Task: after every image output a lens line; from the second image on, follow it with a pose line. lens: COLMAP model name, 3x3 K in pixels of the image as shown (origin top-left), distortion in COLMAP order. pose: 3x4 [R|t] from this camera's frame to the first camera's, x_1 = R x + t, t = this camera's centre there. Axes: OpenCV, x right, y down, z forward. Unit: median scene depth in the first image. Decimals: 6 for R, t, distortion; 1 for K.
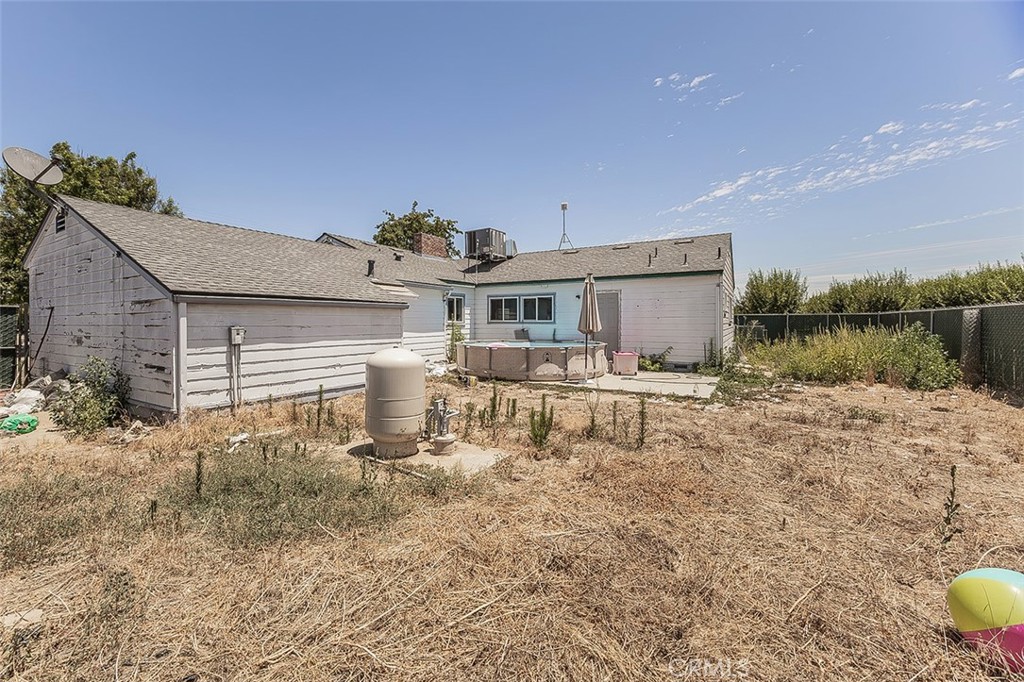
lens RADIAL K [[439.5, 0, 489.8], [0, 439.5, 320.7], [0, 0, 1]] dist [-0.002156, 0.000067]
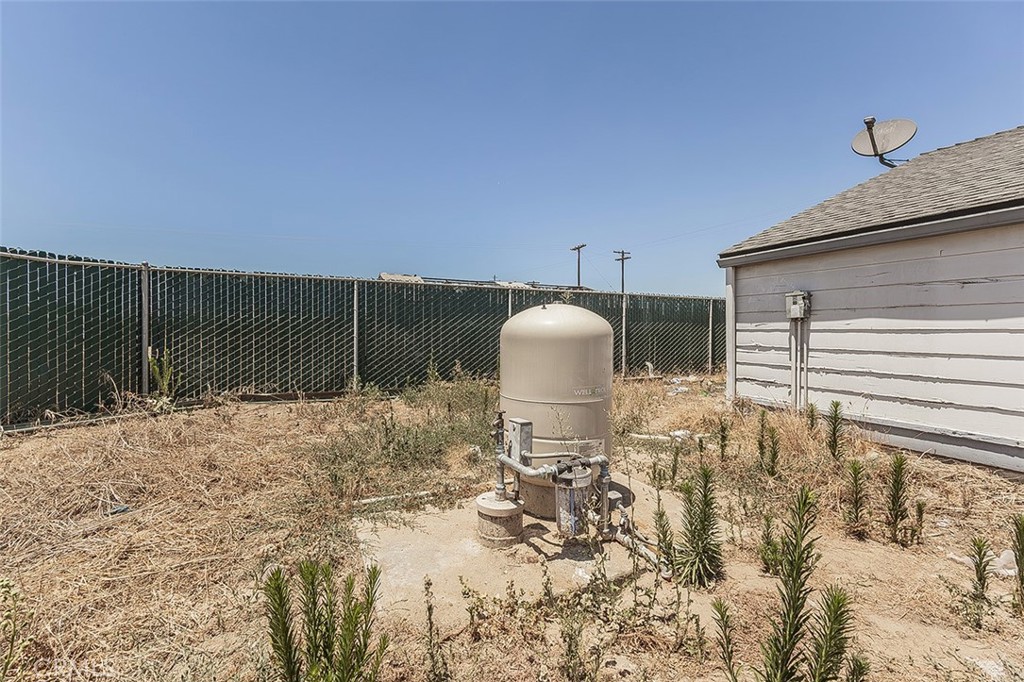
lens RADIAL K [[439.5, 0, 492.8], [0, 439.5, 332.9], [0, 0, 1]] dist [-0.002156, 0.000067]
pose [[-0.559792, 0.004287, -0.828622, 0.202426], [-0.007058, 0.999926, 0.009941, 0.067319], [0.828603, 0.011413, -0.559720, 0.935036]]
